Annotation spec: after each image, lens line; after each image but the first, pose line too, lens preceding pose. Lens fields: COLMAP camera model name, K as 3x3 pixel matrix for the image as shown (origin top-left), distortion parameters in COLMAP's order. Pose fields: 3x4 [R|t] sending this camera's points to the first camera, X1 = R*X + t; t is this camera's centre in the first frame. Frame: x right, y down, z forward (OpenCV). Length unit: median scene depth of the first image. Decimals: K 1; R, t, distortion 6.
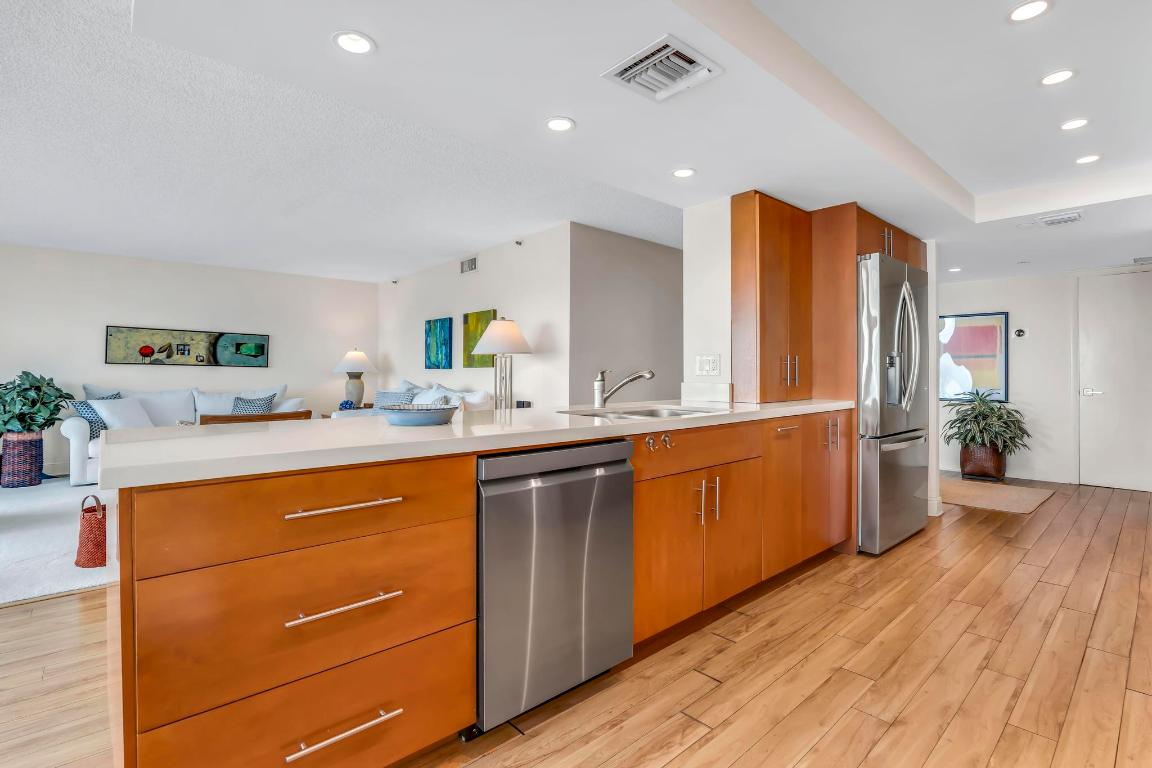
lens RADIAL K [[541.8, 0, 586.2], [0, 541.8, 370.7], [0, 0, 1]] dist [-0.025852, 0.006151]
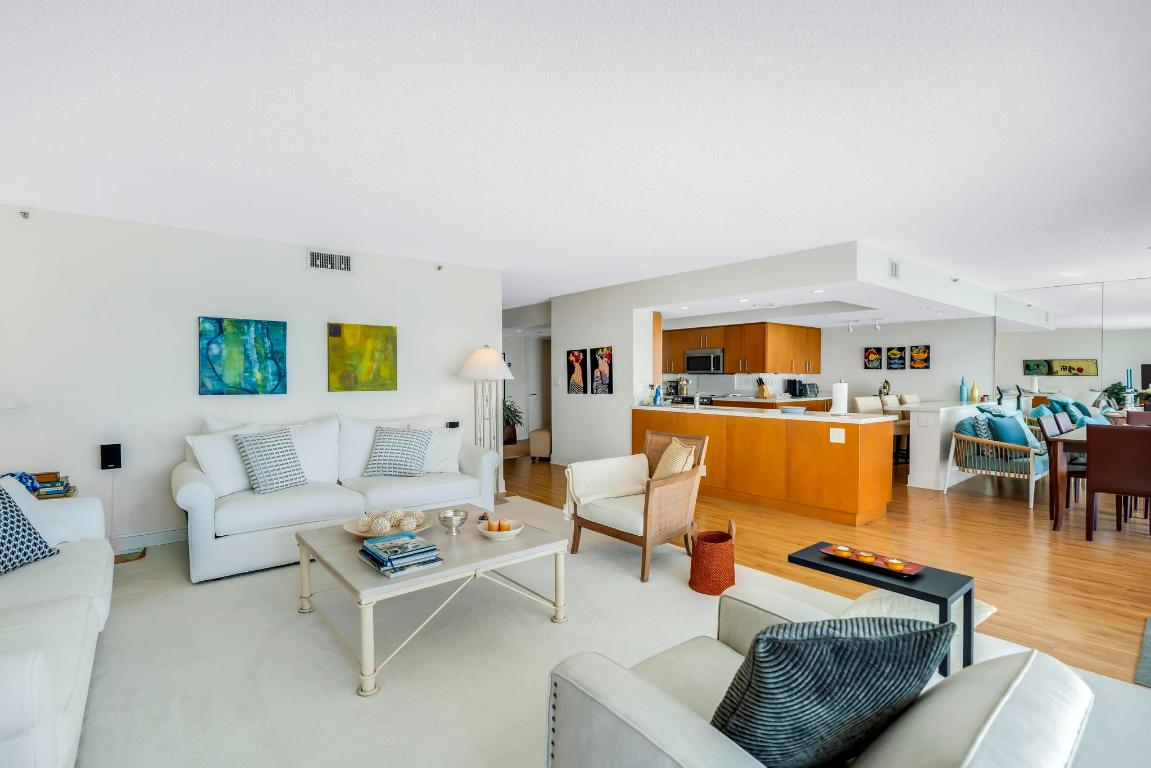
lens RADIAL K [[541.3, 0, 569.6], [0, 541.3, 381.6], [0, 0, 1]] dist [-0.025852, 0.006151]
pose [[0.061743, -0.008856, 0.998053, -0.964847], [-0.001246, 0.999959, 0.008950, -0.026877], [-0.998091, -0.001796, 0.061729, 0.592358]]
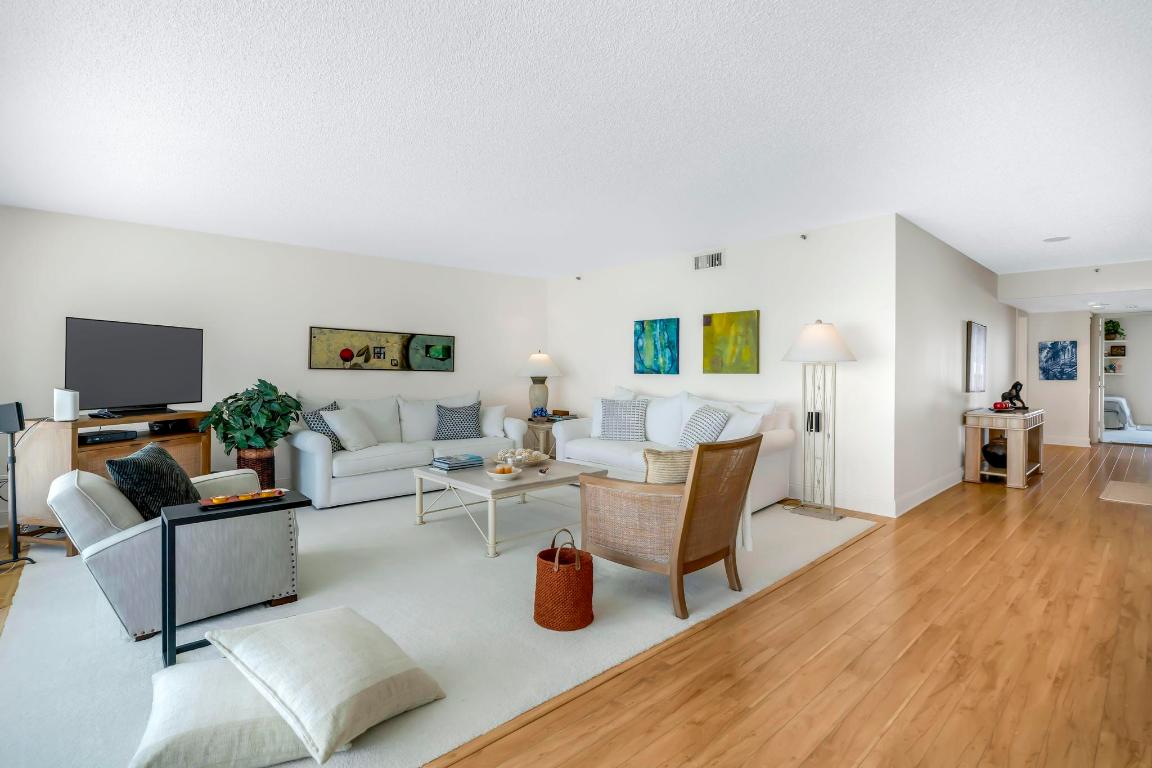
lens RADIAL K [[541.8, 0, 581.7], [0, 541.8, 379.0], [0, 0, 1]] dist [-0.025852, 0.006151]
pose [[0.999925, -0.000187, 0.012233, -0.435705], [-0.000097, 0.999731, 0.023211, -0.016802], [-0.012234, -0.023210, 0.999656, 0.084340]]
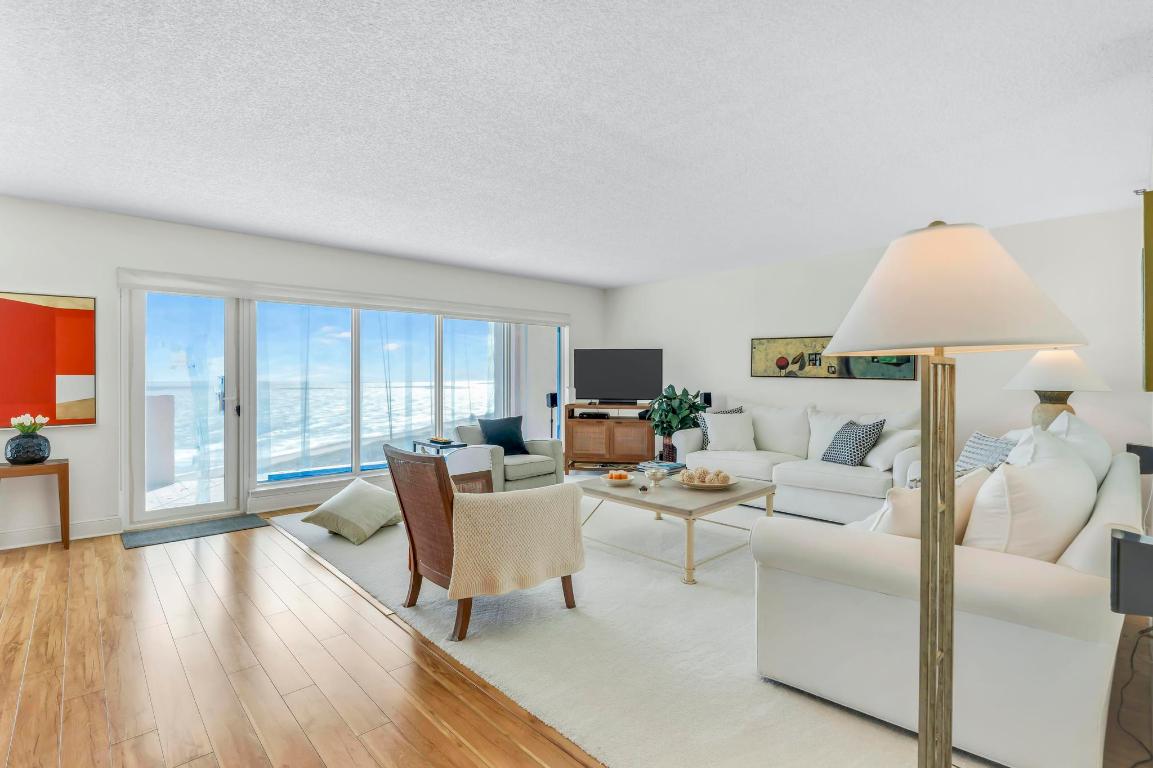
lens RADIAL K [[542.3, 0, 572.9], [0, 542.3, 379.9], [0, 0, 1]] dist [-0.025852, 0.006151]
pose [[0.005641, 0.005235, -0.999970, 0.100286], [0.004945, 0.999974, 0.005262, -0.013903], [0.999972, -0.004974, 0.005615, 0.632298]]
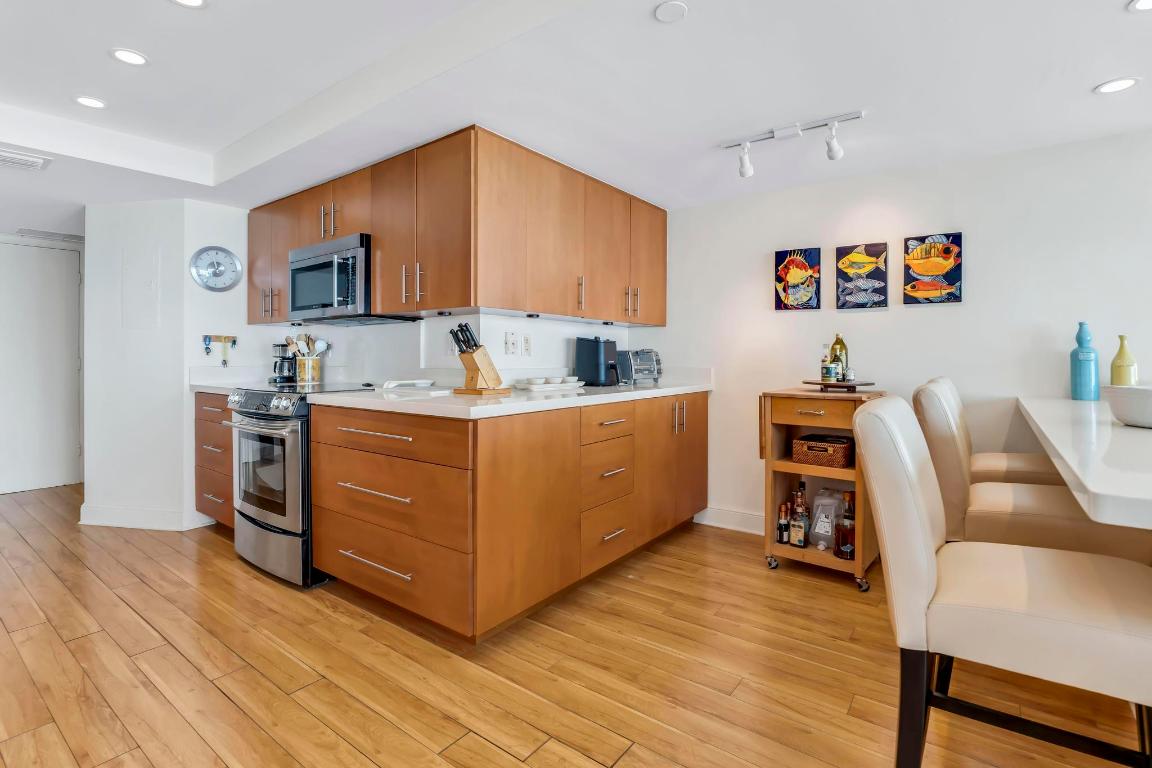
lens RADIAL K [[541.8, 0, 584.5], [0, 541.8, 356.6], [0, 0, 1]] dist [-0.025852, 0.006151]
pose [[-0.188408, 0.005127, 0.982077, -0.004683], [-0.003443, 0.999977, -0.005881, 0.000217], [-0.982085, -0.004489, -0.188386, 0.193599]]
